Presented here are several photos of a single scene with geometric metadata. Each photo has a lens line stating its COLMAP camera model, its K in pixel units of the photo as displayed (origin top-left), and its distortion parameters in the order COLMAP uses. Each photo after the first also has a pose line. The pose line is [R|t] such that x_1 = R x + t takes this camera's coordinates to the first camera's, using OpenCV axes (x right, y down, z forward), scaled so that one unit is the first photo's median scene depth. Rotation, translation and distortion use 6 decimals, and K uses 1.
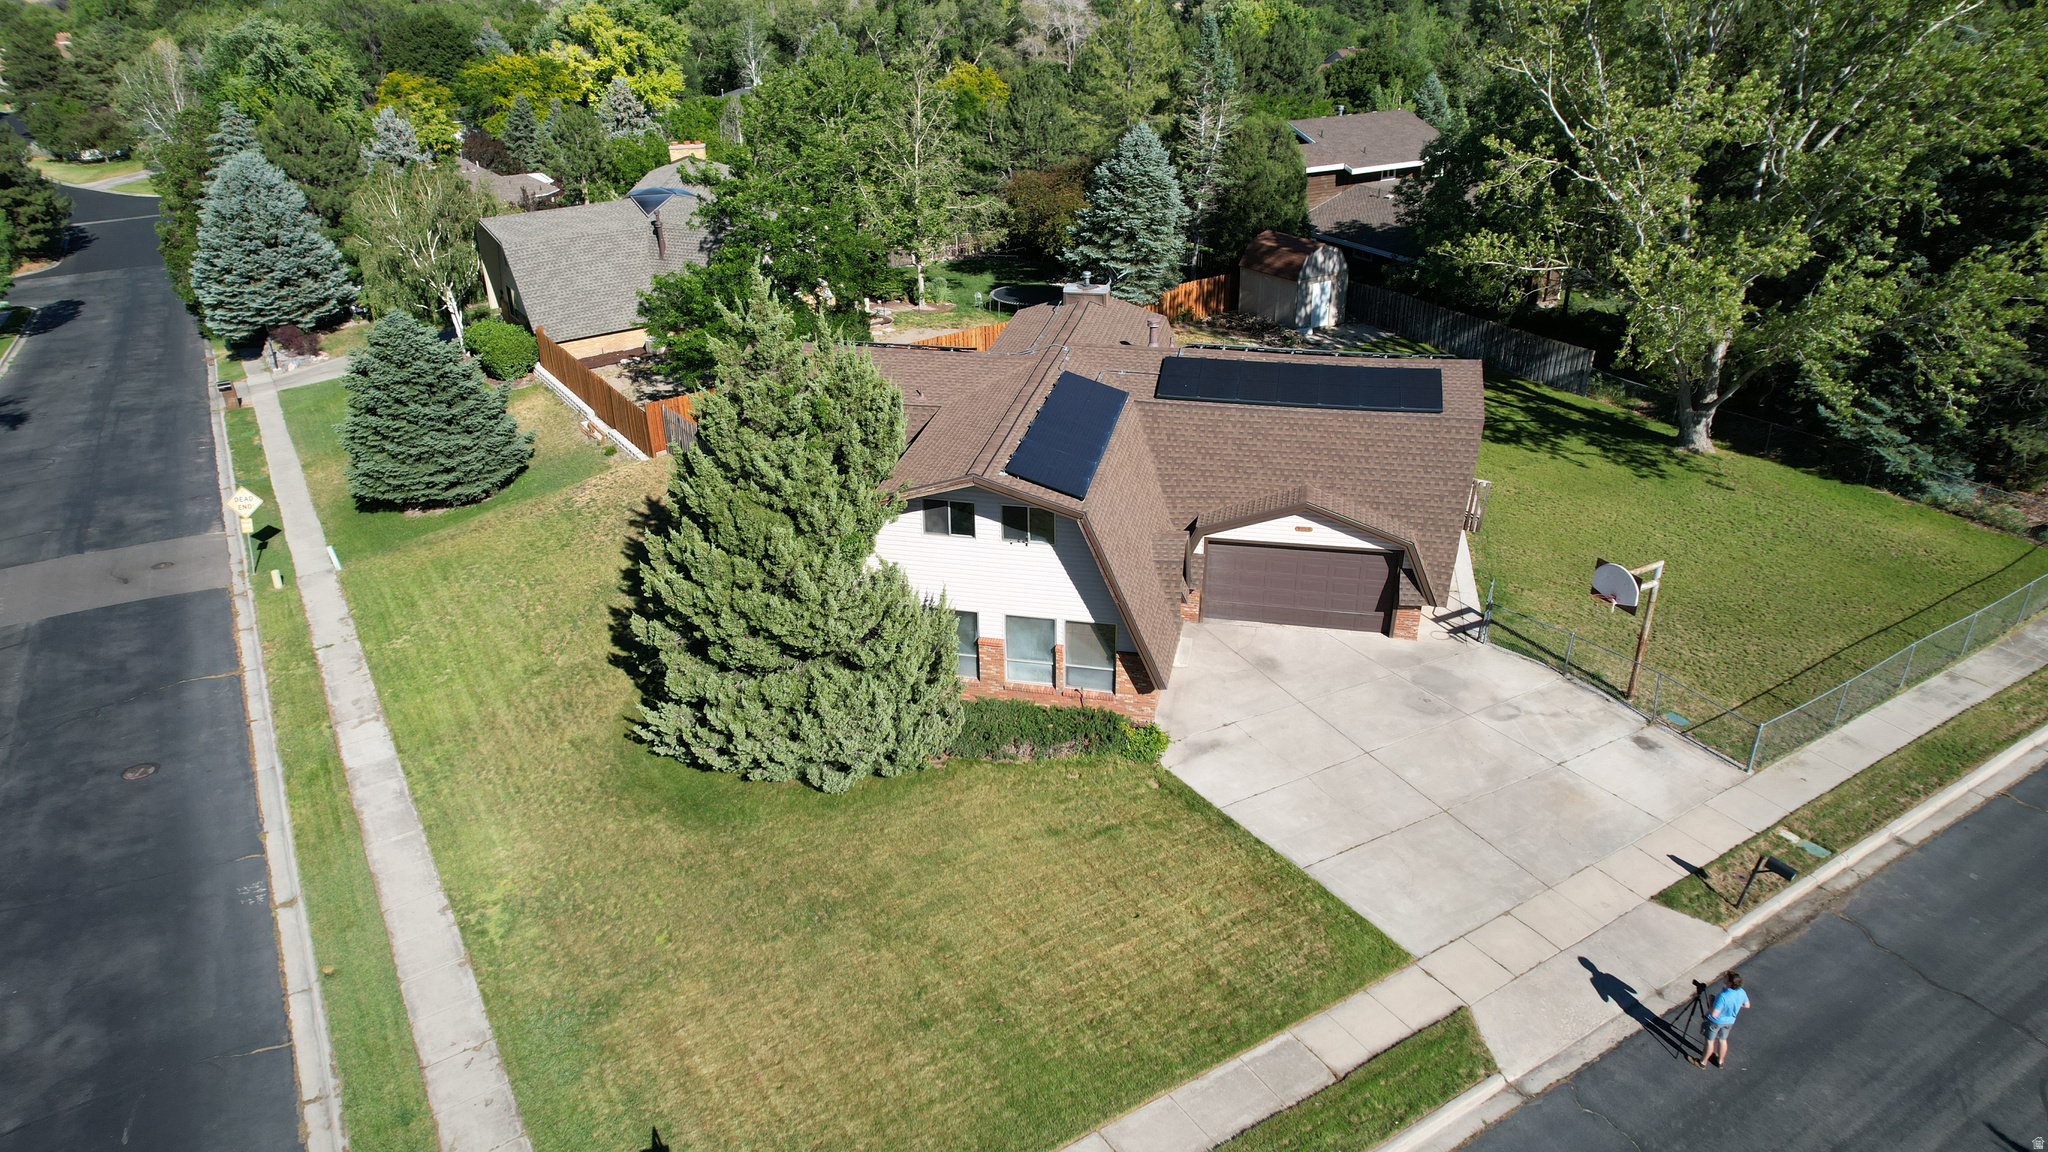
lens RADIAL K [[1313.9, 0, 1031.0], [0, 1313.9, 573.3], [0, 0, 1]] dist [-0.103622, 0.091395]
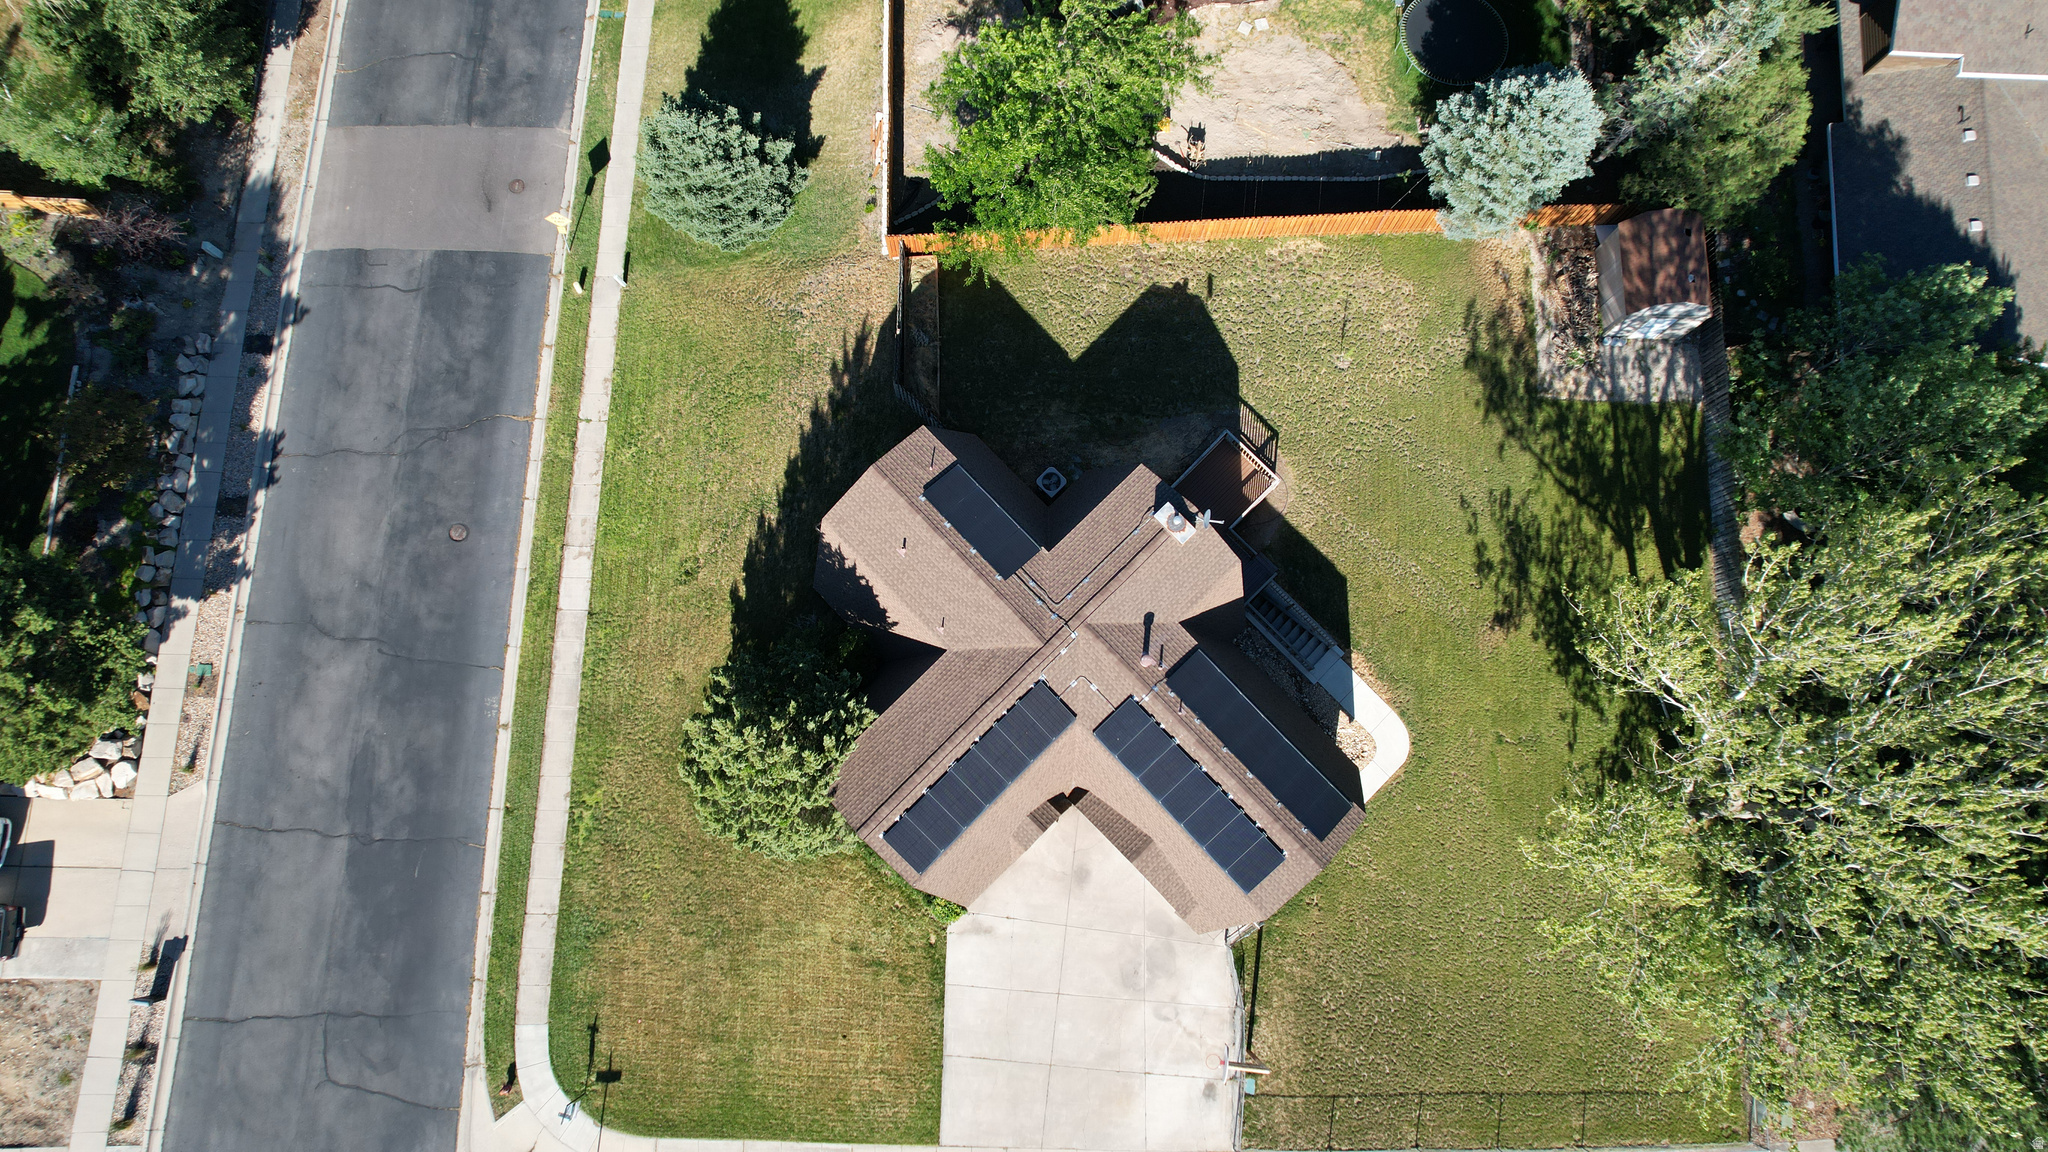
lens RADIAL K [[1313.9, 0, 1031.0], [0, 1313.9, 573.3], [0, 0, 1]] dist [-0.103622, 0.091395]
pose [[0.832696, 0.548332, -0.077131, 0.064956], [-0.268891, 0.522182, 0.809335, -1.367330], [0.484060, -0.653191, 0.582261, 0.367814]]
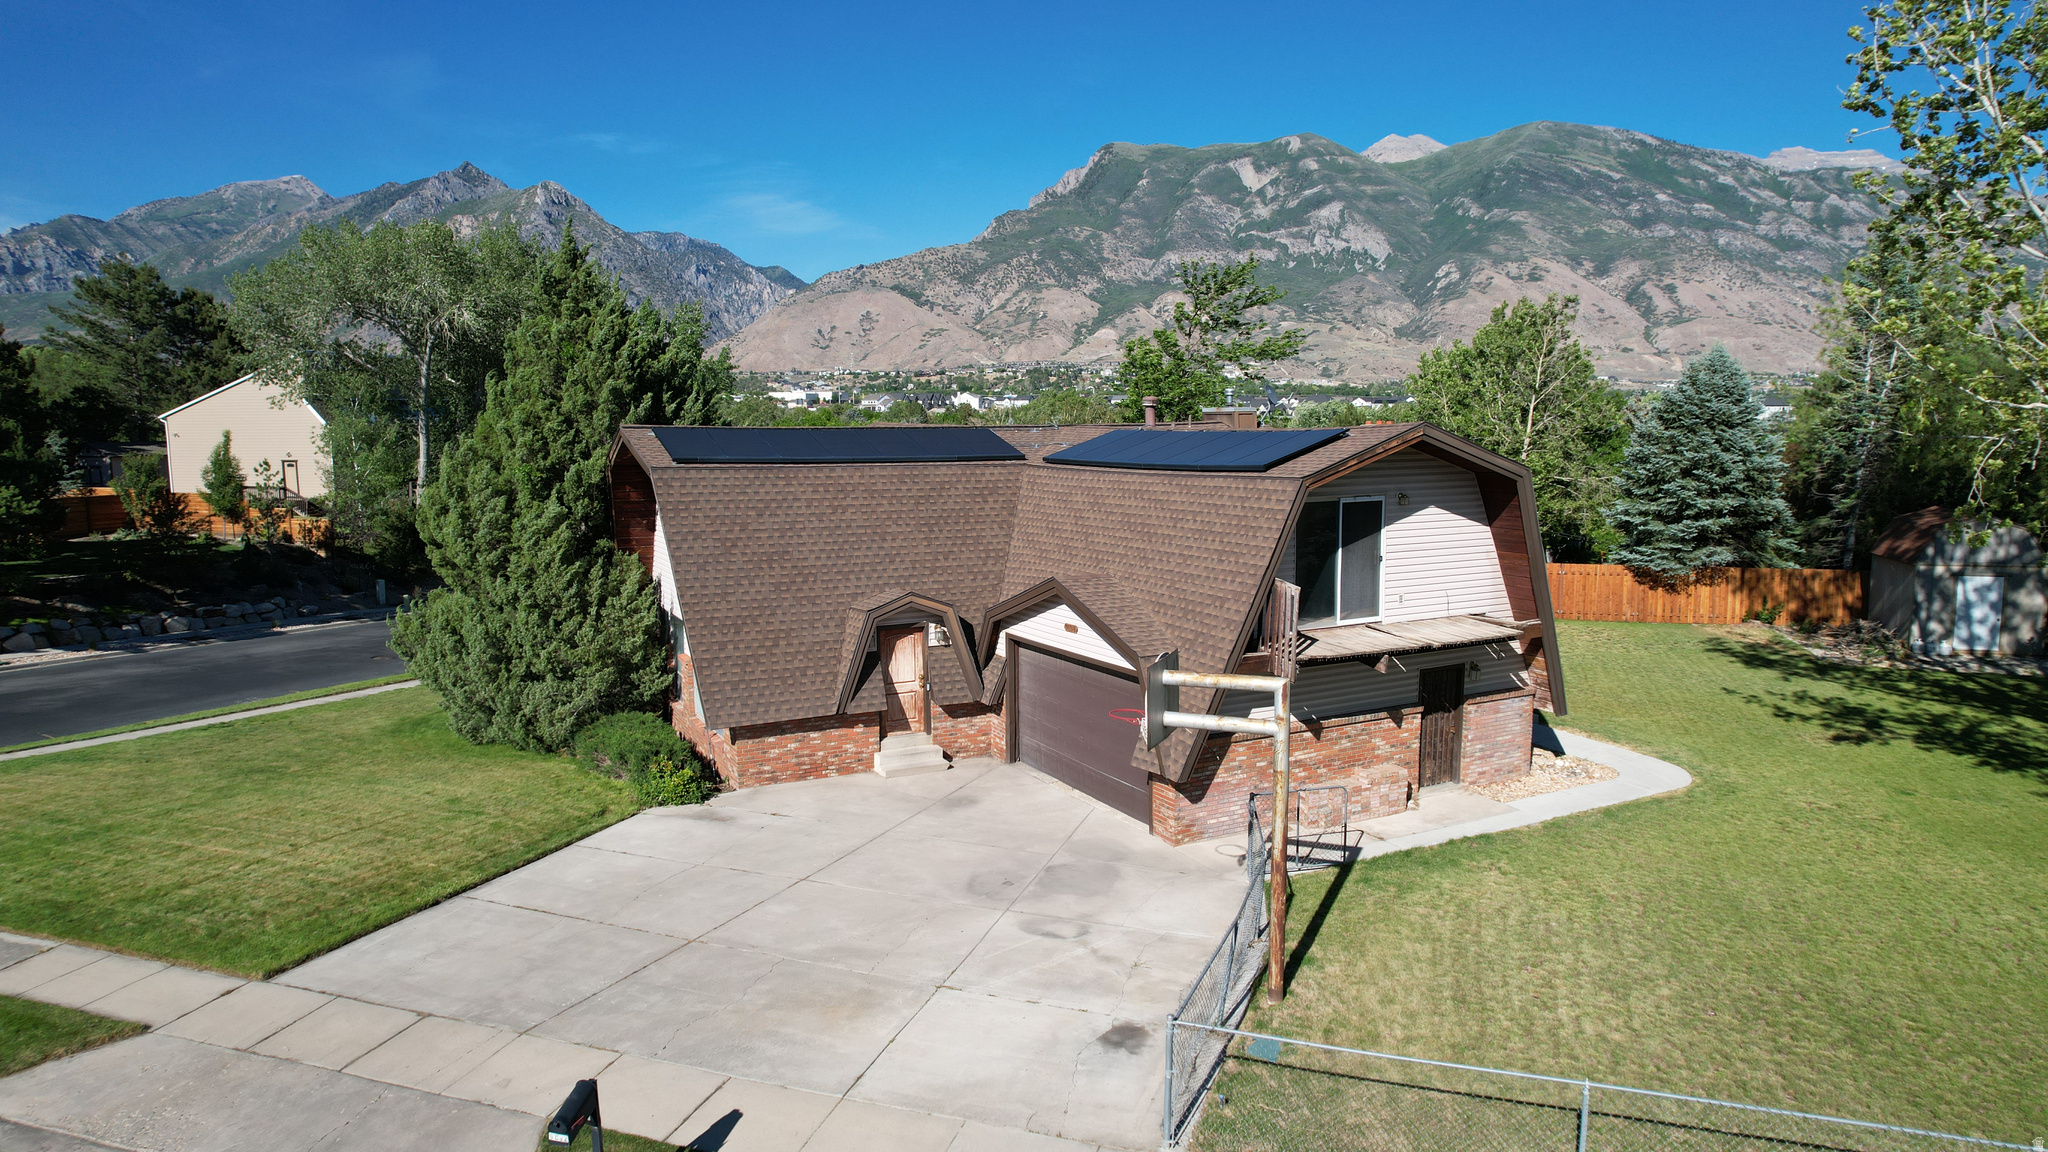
lens RADIAL K [[1313.9, 0, 1031.0], [0, 1313.9, 573.3], [0, 0, 1]] dist [-0.103622, 0.091395]
pose [[0.640414, 0.098055, -0.761745, 0.761659], [-0.343966, 0.923407, -0.170315, 0.066985], [0.686700, 0.371086, 0.625091, 0.597120]]
